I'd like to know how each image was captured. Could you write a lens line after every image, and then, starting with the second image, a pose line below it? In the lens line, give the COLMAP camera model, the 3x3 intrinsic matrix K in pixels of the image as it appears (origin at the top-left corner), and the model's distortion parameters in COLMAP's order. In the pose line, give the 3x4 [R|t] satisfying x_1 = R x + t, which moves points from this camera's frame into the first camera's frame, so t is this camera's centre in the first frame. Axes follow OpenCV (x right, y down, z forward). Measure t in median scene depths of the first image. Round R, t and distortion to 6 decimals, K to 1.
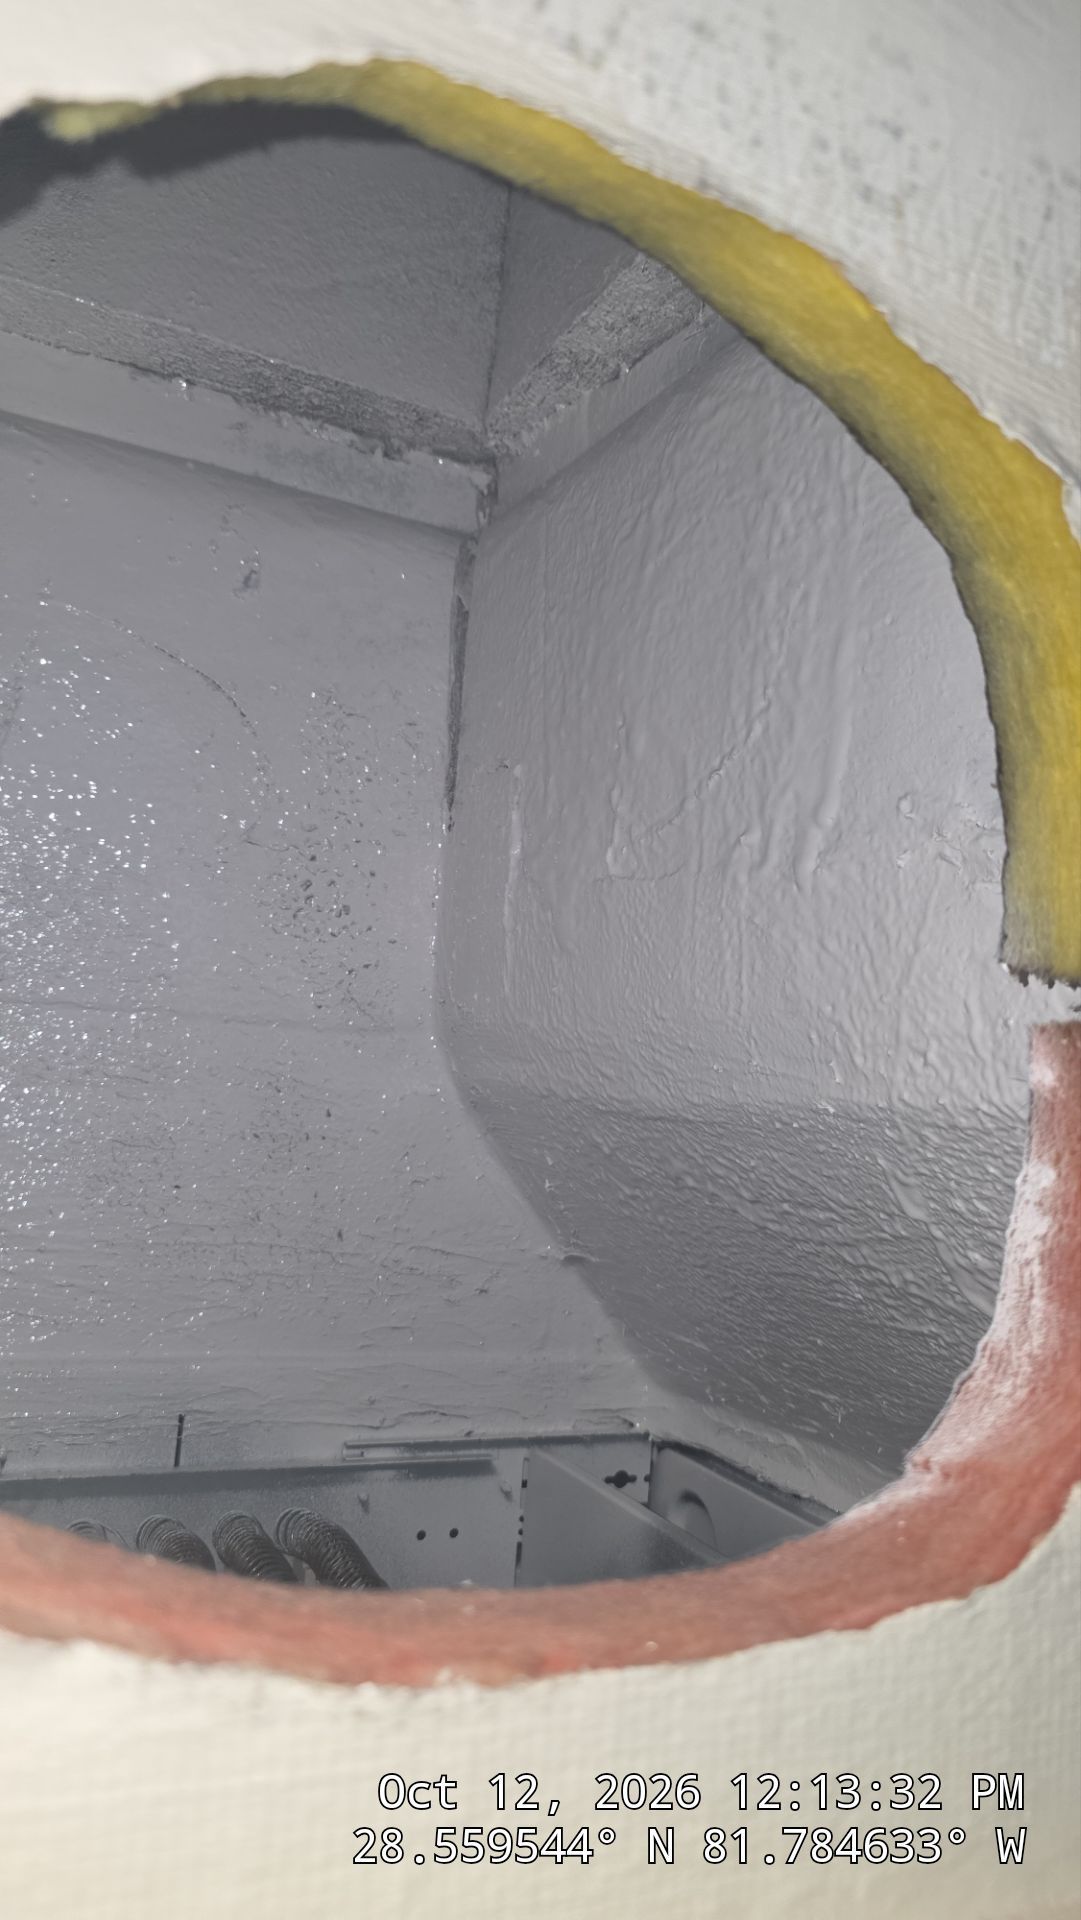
lens RADIAL K [[1315.8, 0, 521.2], [0, 1315.8, 976.7], [0, 0, 1]] dist [0.037364, -0.056584]
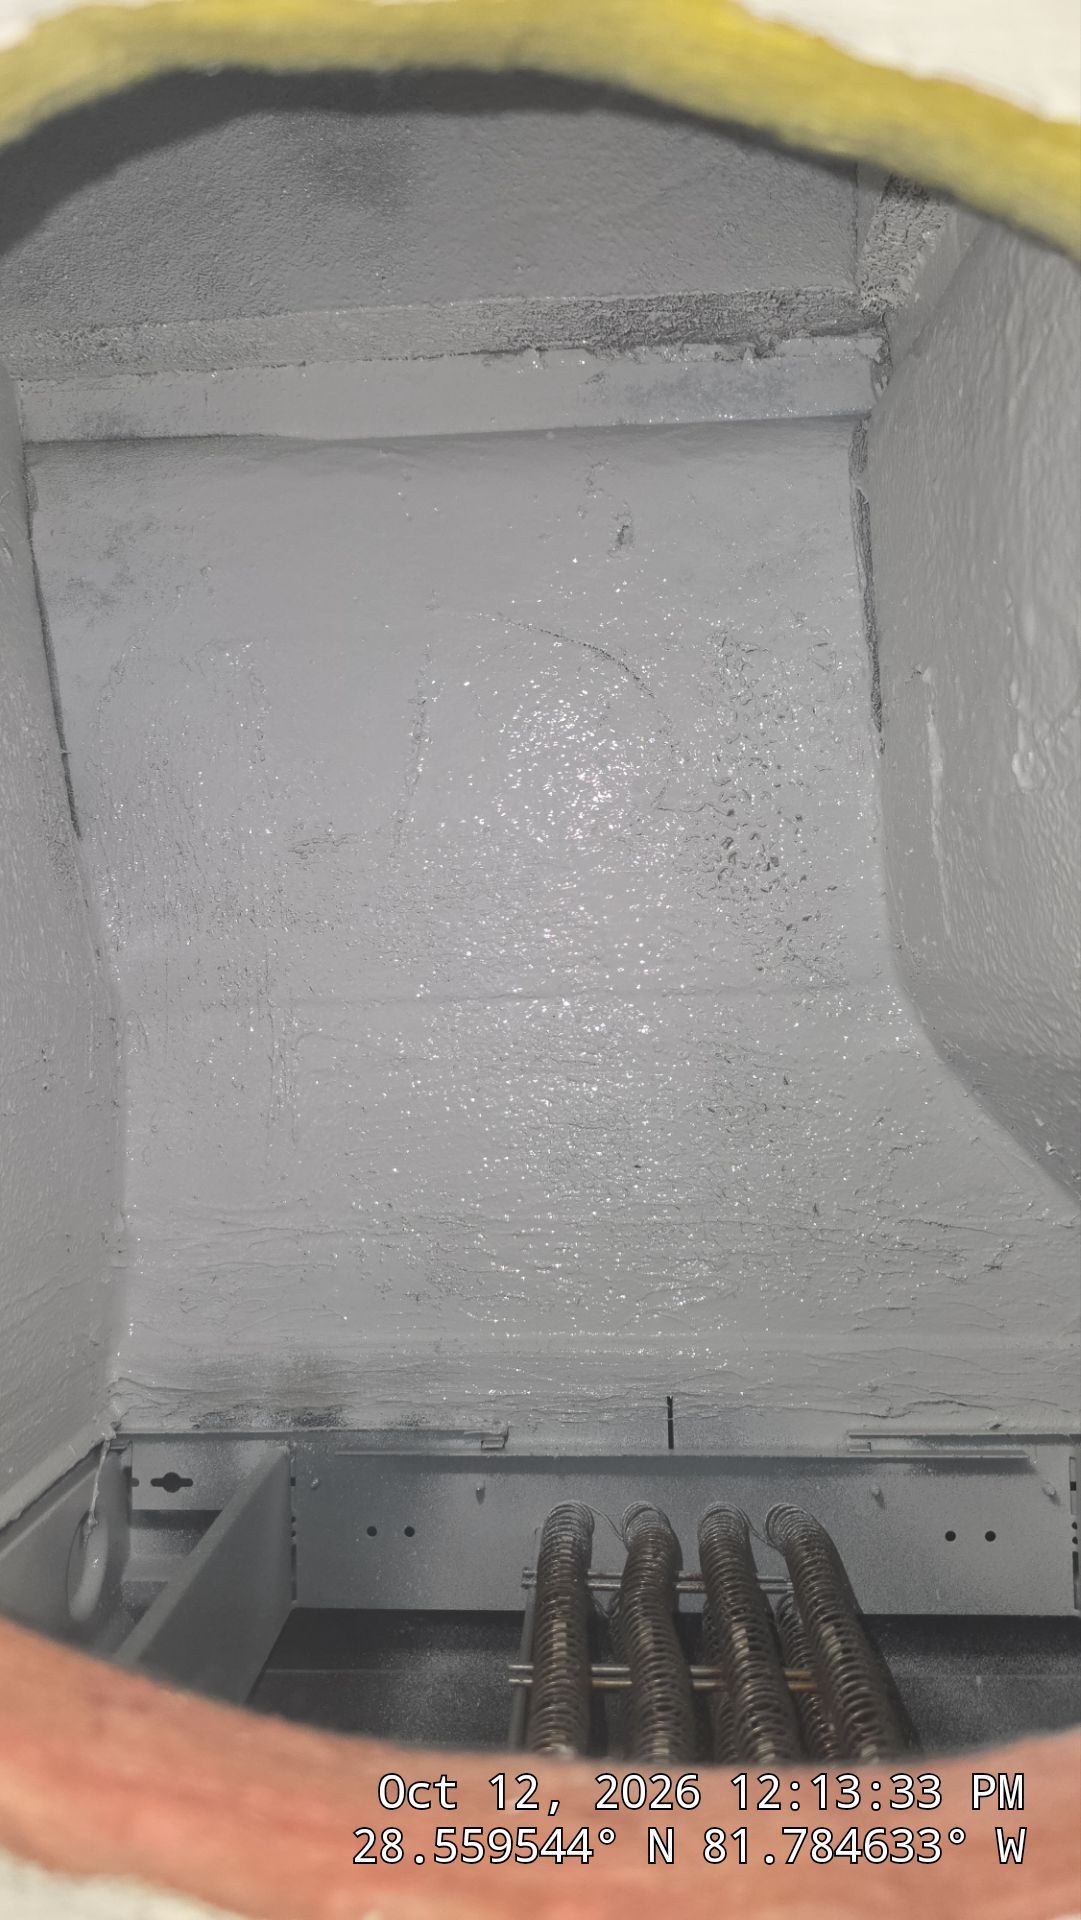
lens RADIAL K [[1315.8, 0, 511.7], [0, 1315.8, 959.6], [0, 0, 1]] dist [0.037364, -0.056584]
pose [[0.877160, -0.111241, -0.467136, 0.134522], [0.132385, 0.991119, 0.012565, -0.019656], [0.461589, -0.072863, 0.884096, 0.096867]]
